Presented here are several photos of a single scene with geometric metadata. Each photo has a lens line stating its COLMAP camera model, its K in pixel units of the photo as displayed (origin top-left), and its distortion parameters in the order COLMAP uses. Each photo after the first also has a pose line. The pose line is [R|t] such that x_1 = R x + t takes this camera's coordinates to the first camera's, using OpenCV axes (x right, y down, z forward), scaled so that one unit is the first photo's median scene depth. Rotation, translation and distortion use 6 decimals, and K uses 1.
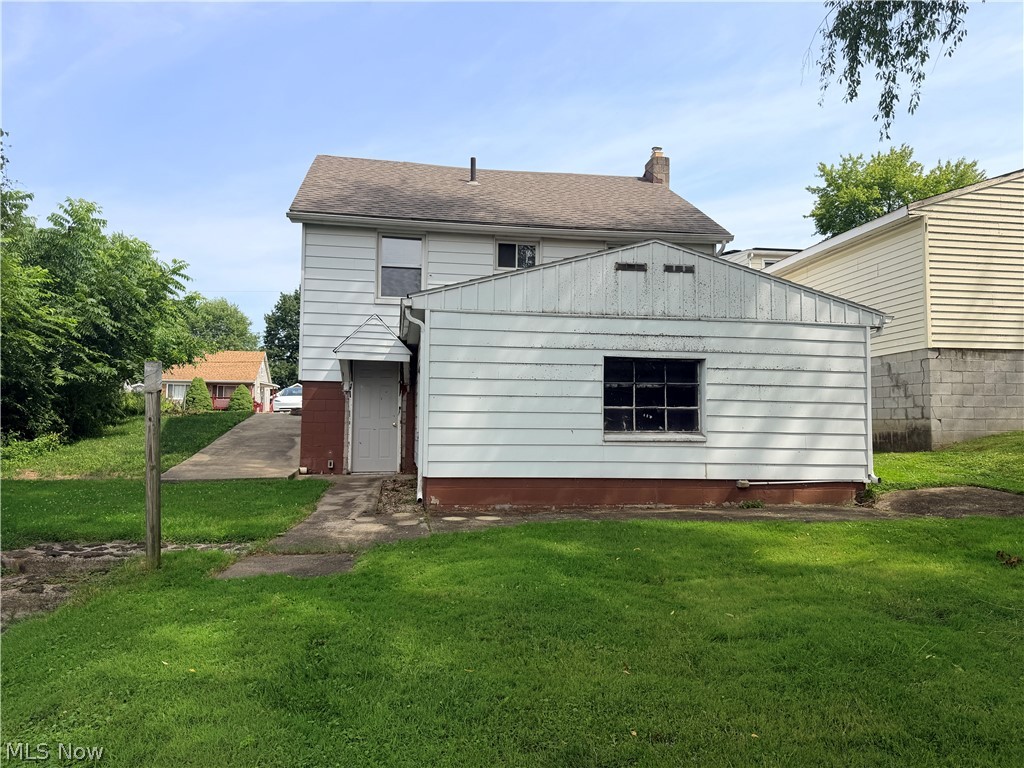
lens RADIAL K [[707.5, 0, 518.4], [0, 707.5, 377.7], [0, 0, 1]] dist [0.086935, -0.130147]
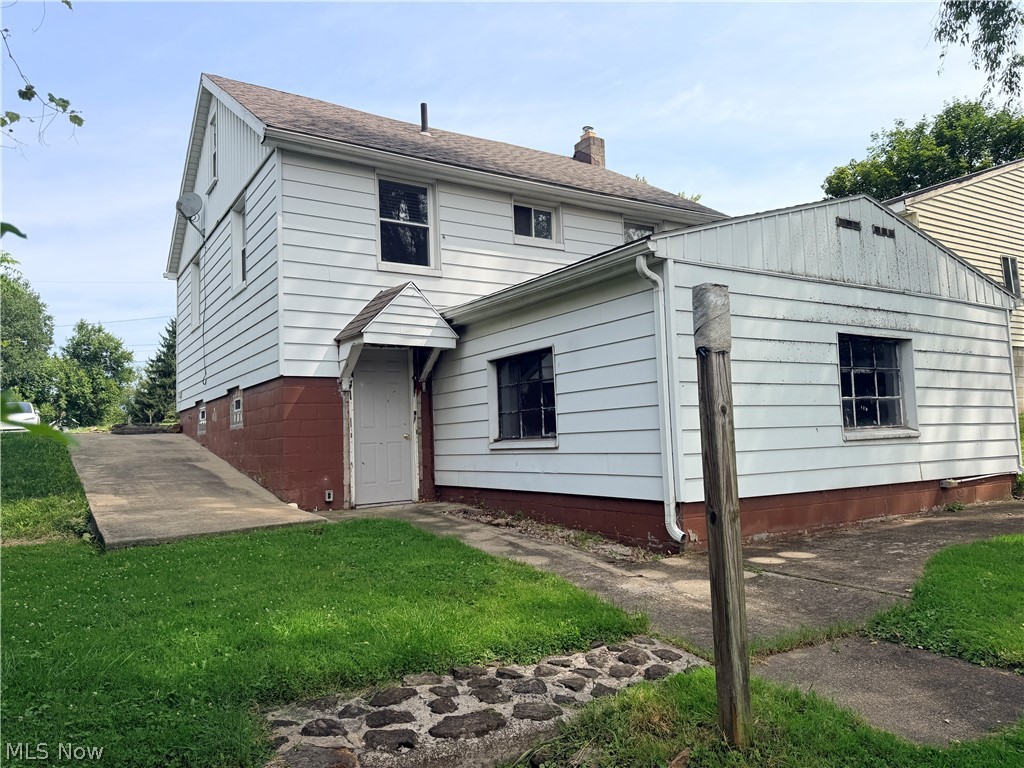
lens RADIAL K [[707.5, 0, 518.4], [0, 707.5, 377.7], [0, 0, 1]] dist [0.086935, -0.130147]
pose [[0.921668, -0.005680, 0.387939, -0.499714], [0.012662, 0.999801, -0.015442, 0.026483], [-0.387774, 0.019145, 0.921556, 0.392839]]
